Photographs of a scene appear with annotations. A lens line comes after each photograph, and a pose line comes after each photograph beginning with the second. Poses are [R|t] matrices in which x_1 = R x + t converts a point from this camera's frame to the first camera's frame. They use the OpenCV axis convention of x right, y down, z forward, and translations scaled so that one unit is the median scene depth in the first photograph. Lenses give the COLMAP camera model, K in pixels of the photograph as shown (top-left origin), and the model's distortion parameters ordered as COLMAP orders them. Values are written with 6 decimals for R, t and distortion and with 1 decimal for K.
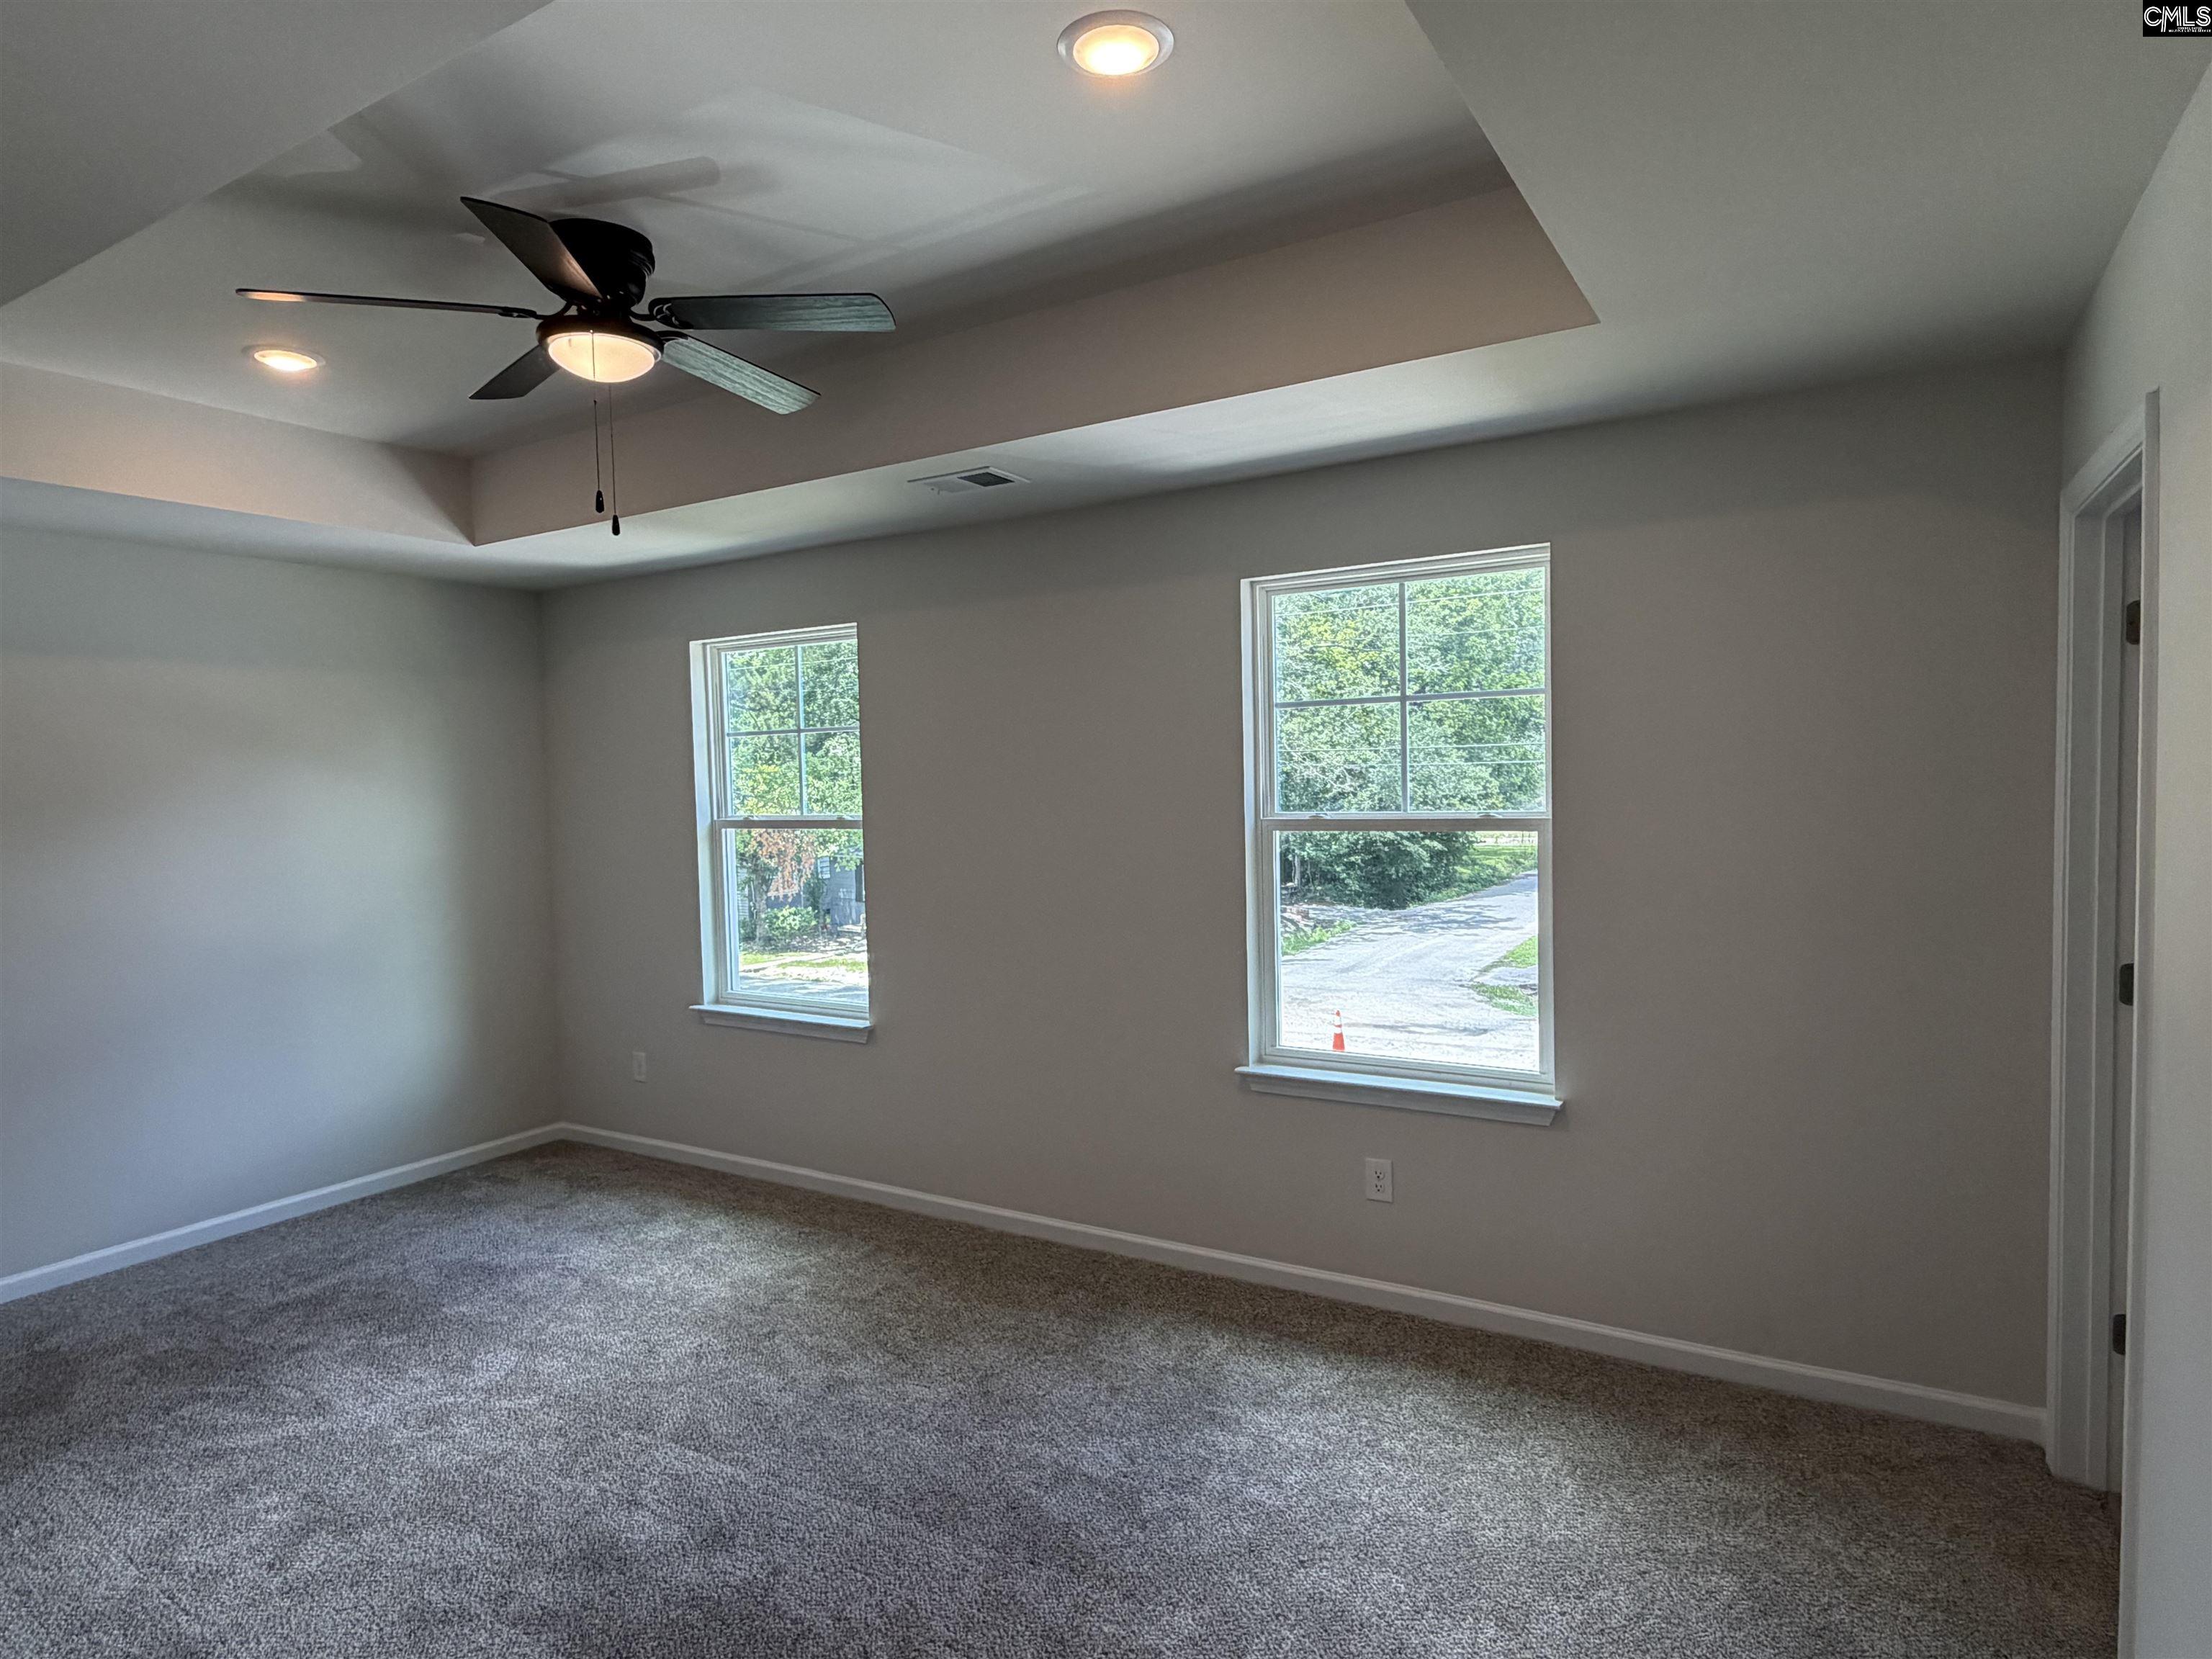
lens RADIAL K [[1202.7, 0, 1106.0], [0, 1202.7, 829.5], [0, 0, 1]] dist [-0.026301, -0.000373]
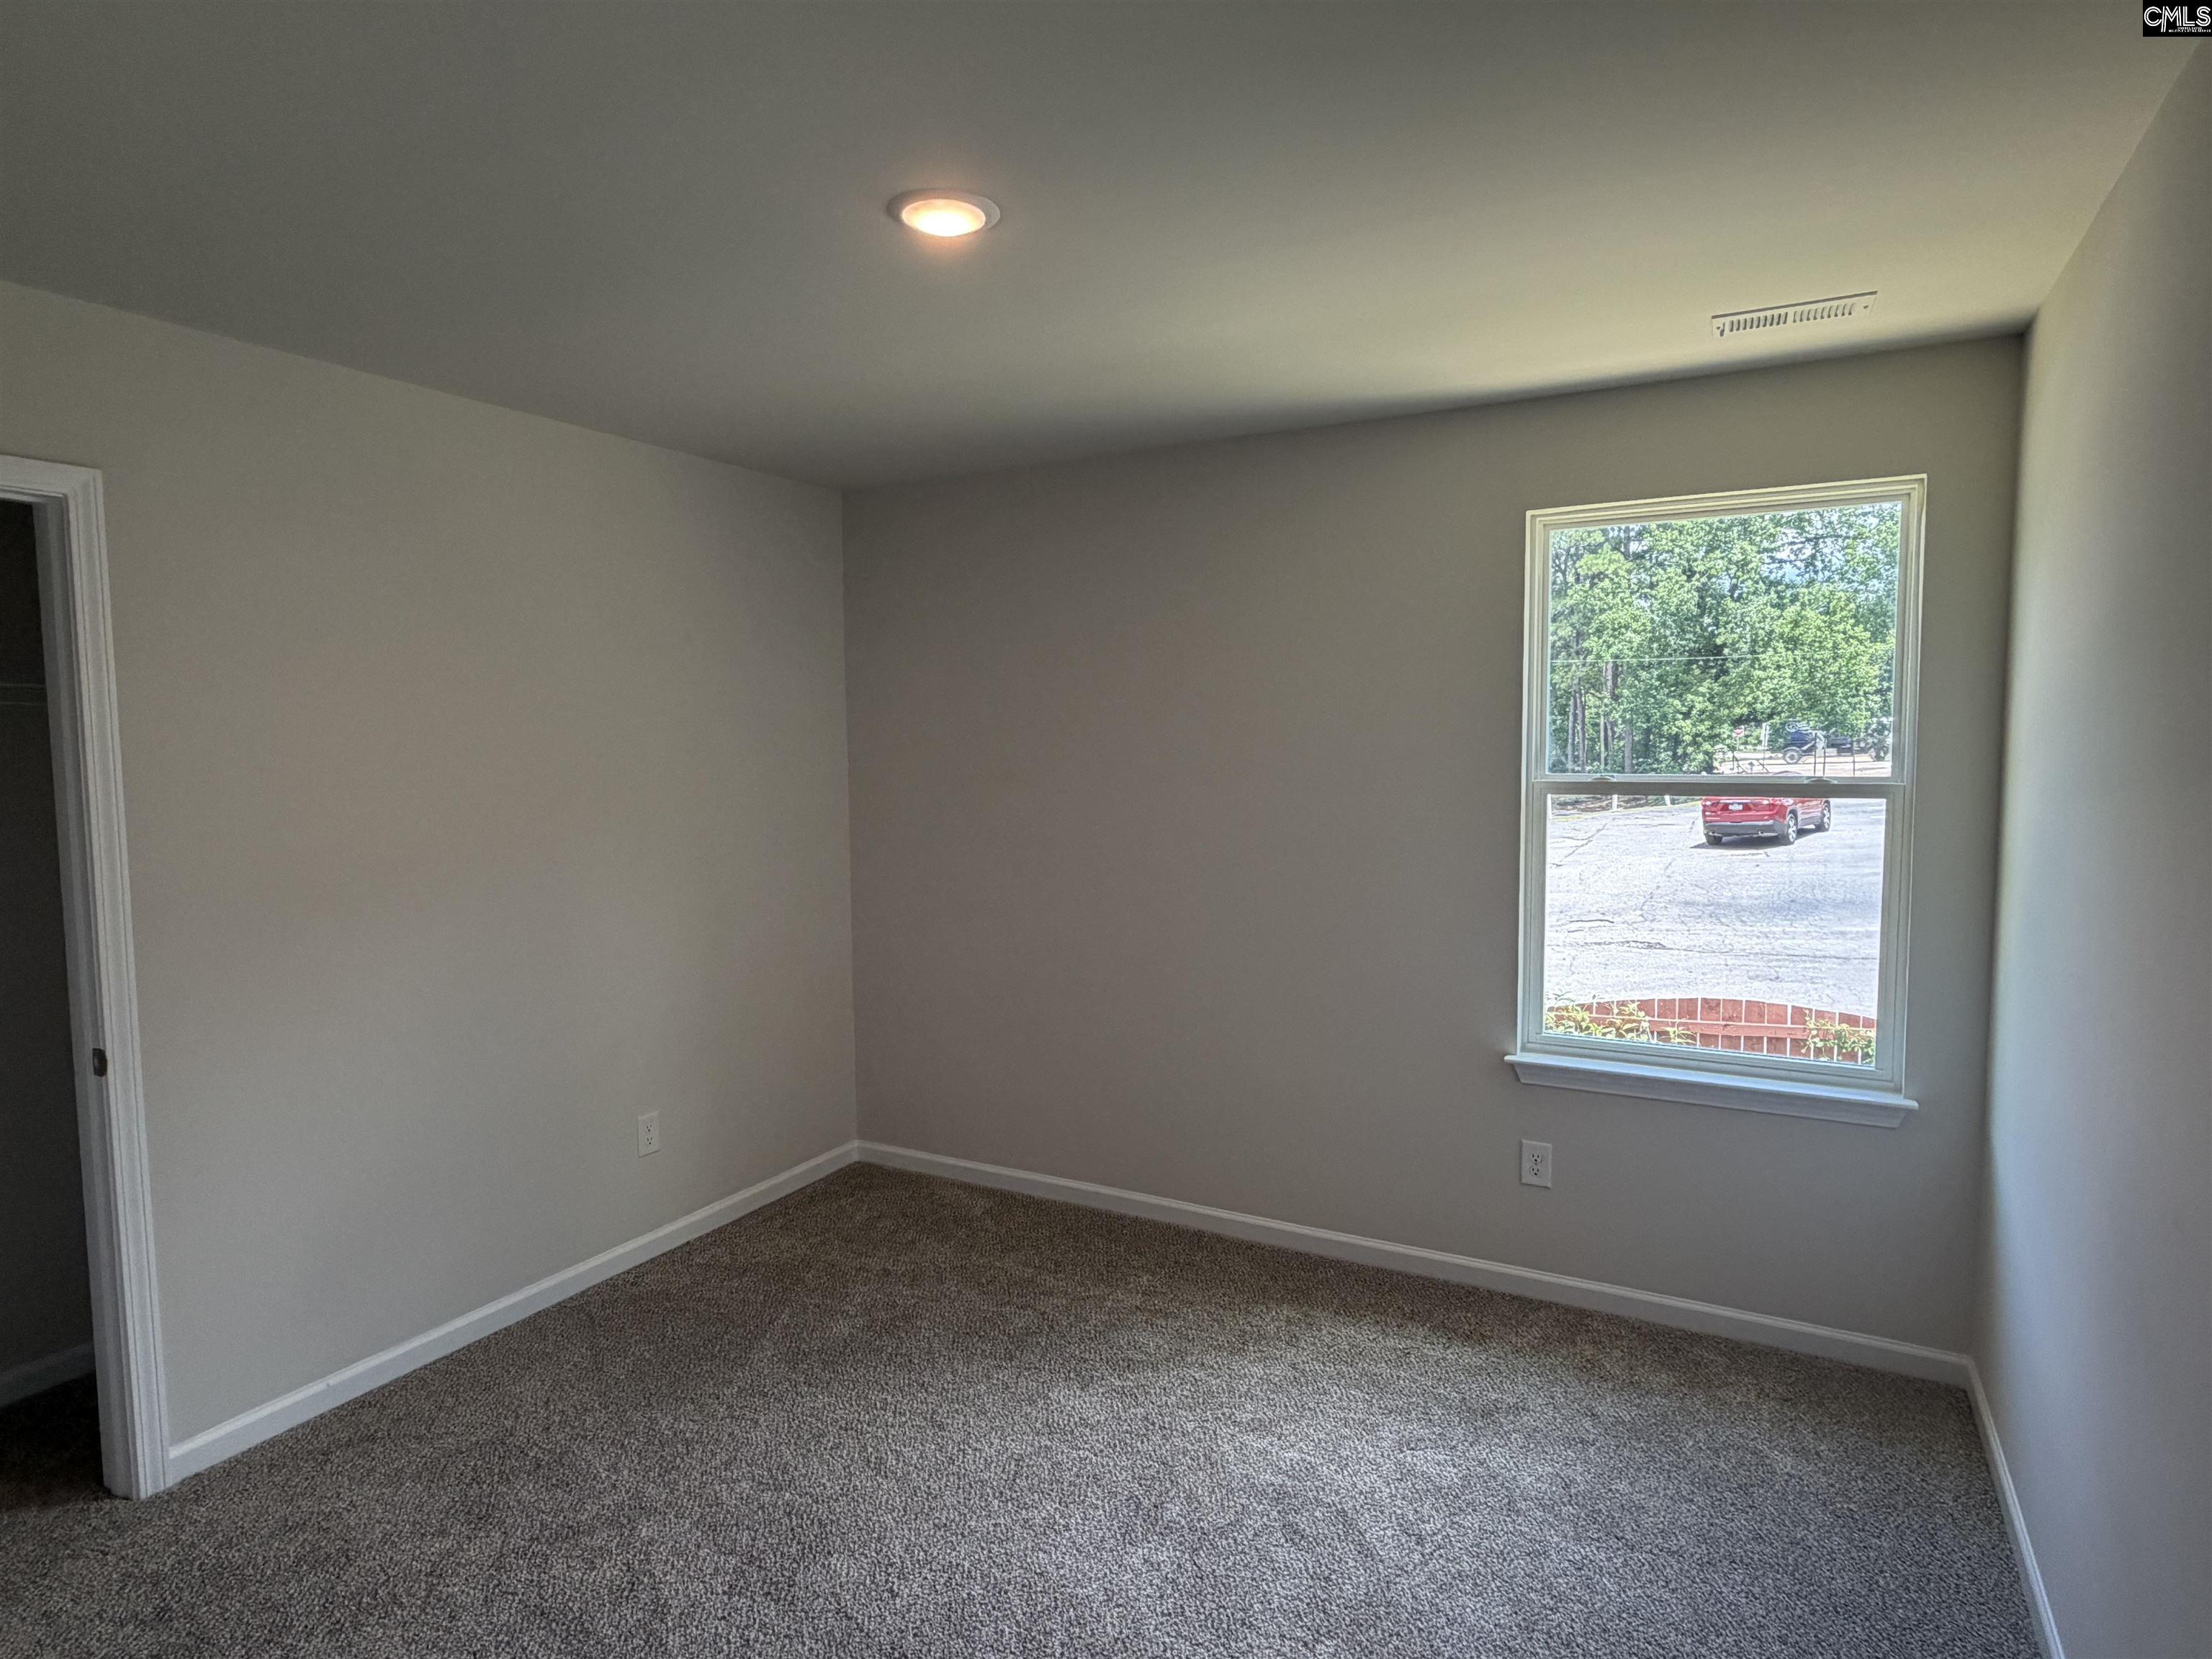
lens RADIAL K [[1202.7, 0, 1106.0], [0, 1202.7, 829.5], [0, 0, 1]] dist [-0.026301, -0.000373]
pose [[0.999861, 0.005267, 0.015815, -0.211114], [-0.005799, 0.999412, 0.033781, -0.001672], [-0.015628, -0.033868, 0.999304, 0.115708]]
